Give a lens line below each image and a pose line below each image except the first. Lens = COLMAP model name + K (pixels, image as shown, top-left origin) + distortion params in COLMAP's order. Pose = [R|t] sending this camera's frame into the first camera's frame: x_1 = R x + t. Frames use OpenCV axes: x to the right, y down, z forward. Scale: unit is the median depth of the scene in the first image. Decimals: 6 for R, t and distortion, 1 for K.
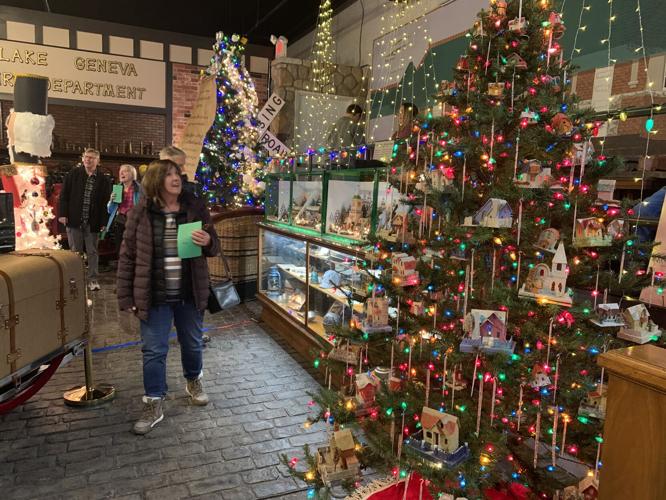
lens RADIAL K [[523.9, 0, 330.5], [0, 523.9, 250.4], [0, 0, 1]] dist [0.030045, -0.004300]
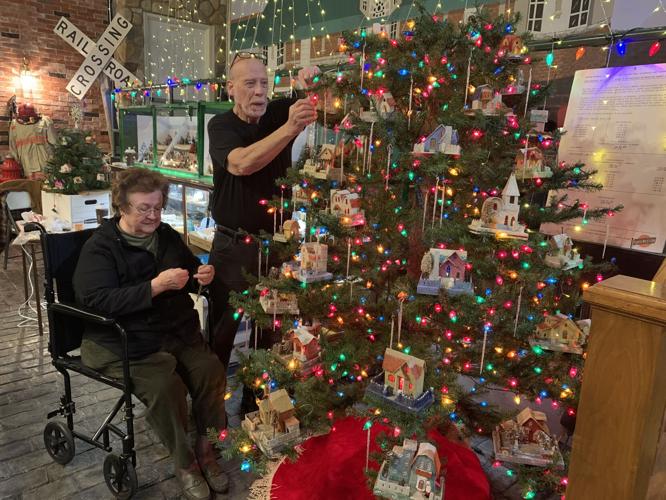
lens RADIAL K [[543.7, 0, 332.5], [0, 543.7, 237.2], [0, 0, 1]] dist [0.039290, -0.006372]
pose [[0.965684, -0.041879, 0.256321, -0.115763], [0.022027, 0.996564, 0.079839, 0.010906], [-0.258784, -0.071453, 0.963289, 0.115789]]
